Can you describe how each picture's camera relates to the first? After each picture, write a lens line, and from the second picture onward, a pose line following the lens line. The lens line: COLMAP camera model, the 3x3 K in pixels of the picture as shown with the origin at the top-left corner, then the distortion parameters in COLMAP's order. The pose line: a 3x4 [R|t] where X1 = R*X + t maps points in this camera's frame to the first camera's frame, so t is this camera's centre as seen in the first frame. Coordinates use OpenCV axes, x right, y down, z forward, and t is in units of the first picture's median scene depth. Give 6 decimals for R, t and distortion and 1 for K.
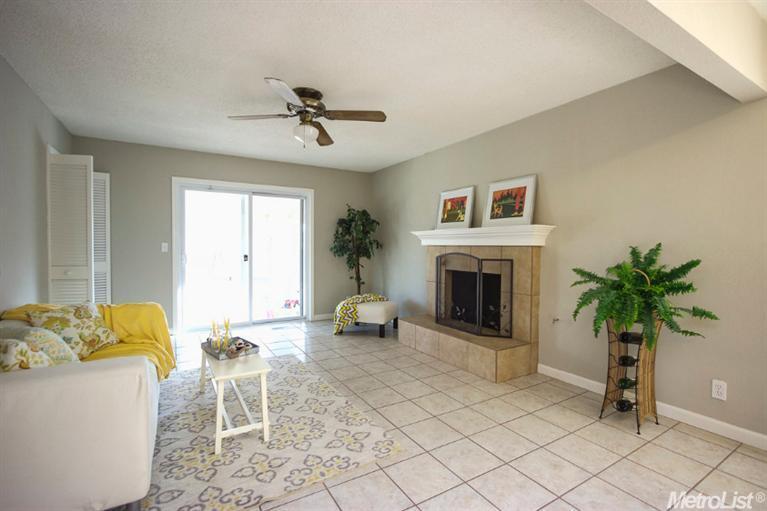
lens RADIAL K [[352.6, 0, 382.1], [0, 352.6, 254.0], [0, 0, 1]] dist [-0.018447, 0.001100]
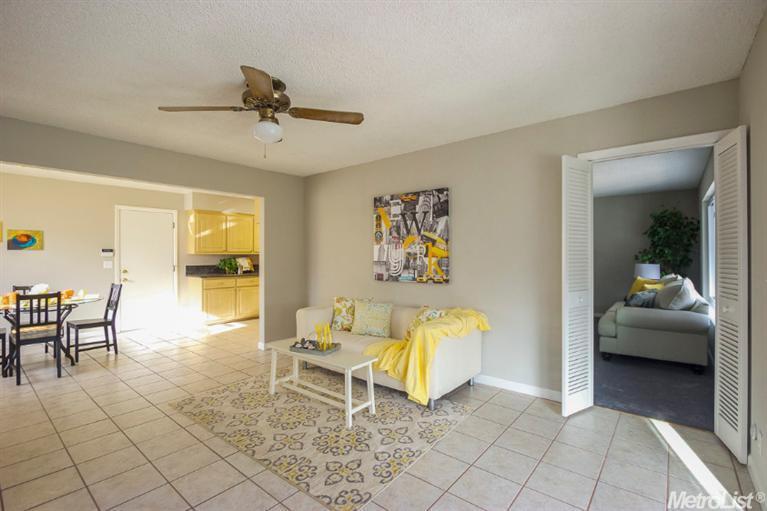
lens RADIAL K [[352.6, 0, 382.3], [0, 352.6, 254.8], [0, 0, 1]] dist [-0.018447, 0.001100]
pose [[-0.939122, -0.005683, -0.343536, -0.162363], [-0.011025, 0.999847, 0.013600, -0.059630], [0.343406, 0.016560, -0.939041, 1.607686]]
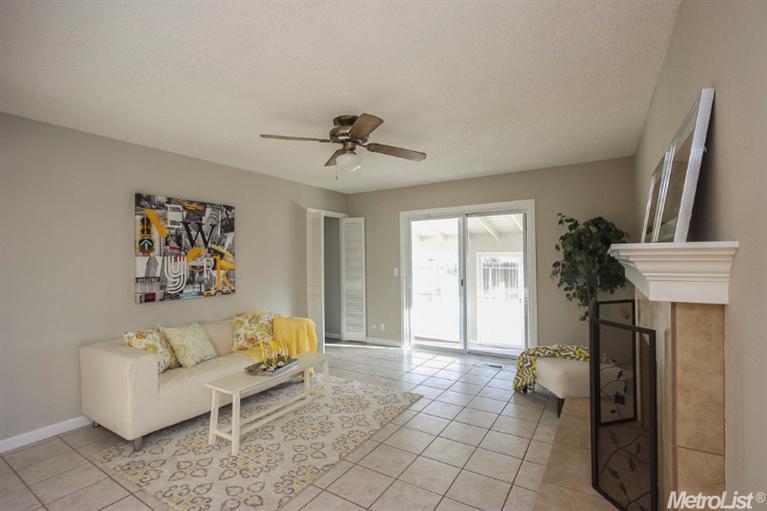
lens RADIAL K [[352.6, 0, 381.8], [0, 352.6, 252.4], [0, 0, 1]] dist [-0.018447, 0.001100]
pose [[0.454997, -0.030316, -0.889977, 0.576826], [-0.003418, 0.999354, -0.035789, -0.056038], [0.890486, 0.019326, 0.454600, 0.556895]]
